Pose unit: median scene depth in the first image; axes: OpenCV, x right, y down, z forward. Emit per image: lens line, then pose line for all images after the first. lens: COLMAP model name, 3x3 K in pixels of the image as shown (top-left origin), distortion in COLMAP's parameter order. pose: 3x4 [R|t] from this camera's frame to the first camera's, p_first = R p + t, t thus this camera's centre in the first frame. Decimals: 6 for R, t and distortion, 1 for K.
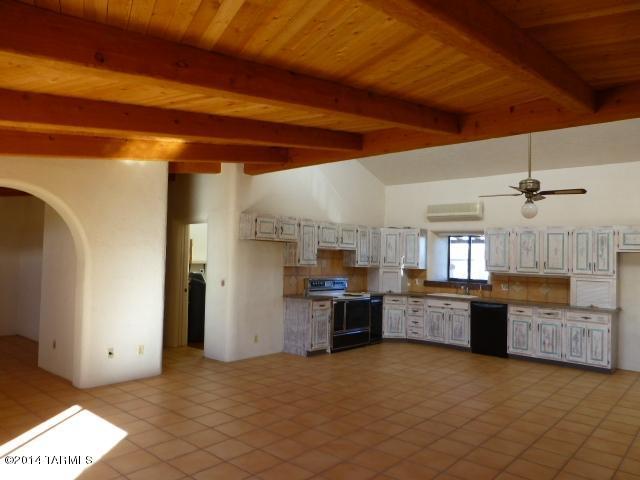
lens RADIAL K [[478.0, 0, 320.0], [0, 478.0, 240.0], [0, 0, 1]] dist [-0.008735, -0.008234]
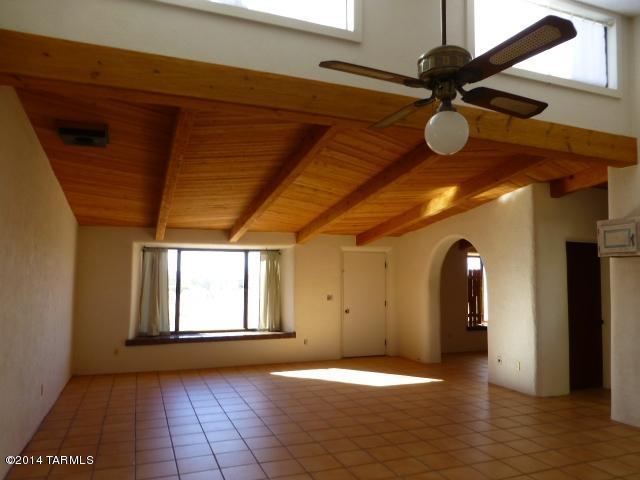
lens RADIAL K [[478.0, 0, 320.0], [0, 478.0, 240.0], [0, 0, 1]] dist [-0.008735, -0.008234]
pose [[-0.457477, -0.097467, -0.883864, 0.659530], [0.015057, 0.992983, -0.117294, 0.050127], [0.889094, -0.066967, -0.452799, 0.874769]]
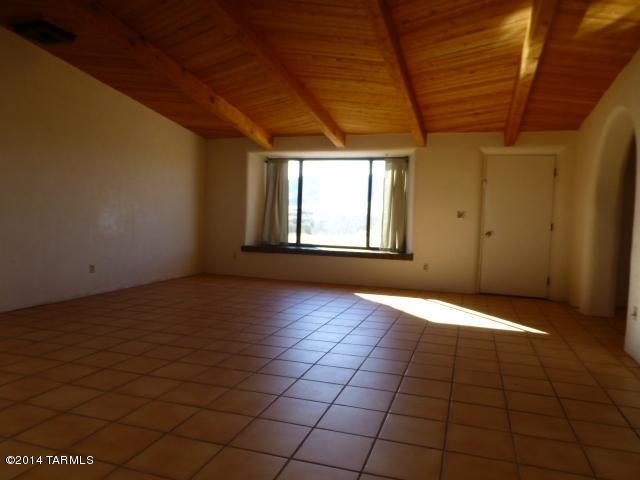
lens RADIAL K [[478.0, 0, 320.0], [0, 478.0, 240.0], [0, 0, 1]] dist [-0.008735, -0.008234]
pose [[-0.916957, -0.034724, -0.397471, 0.197296], [-0.042621, 0.999030, 0.011048, 0.104265], [0.396702, 0.027071, -0.917548, 1.091674]]
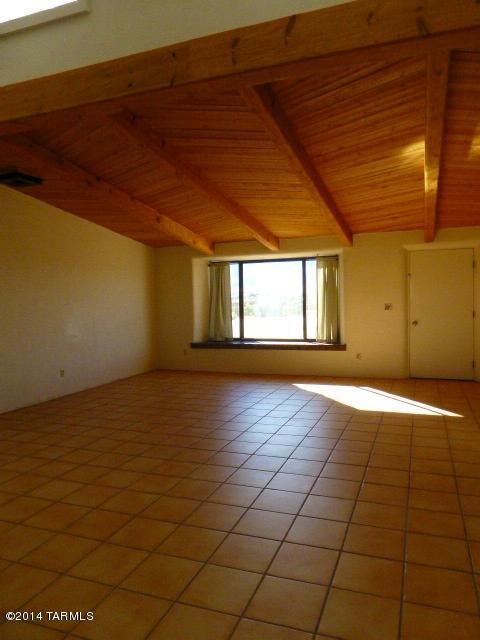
lens RADIAL K [[465.0, 0, 243.8], [0, 465.0, 318.5], [0, 0, 1]] dist [-0.007544, -0.004206]
pose [[-0.937220, 0.009113, -0.348619, 0.210274], [0.008481, 0.999958, 0.003339, 0.072520], [0.348635, 0.000173, -0.937259, 1.165397]]
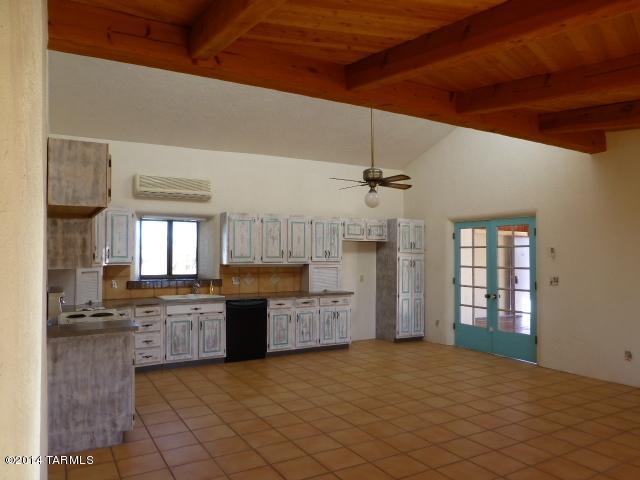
lens RADIAL K [[478.0, 0, 320.0], [0, 478.0, 240.0], [0, 0, 1]] dist [-0.008735, -0.008234]
pose [[0.326915, 0.000267, 0.945054, -0.442117], [-0.023818, 0.999685, 0.007957, 0.014503], [-0.944753, -0.025111, 0.326818, 0.628532]]
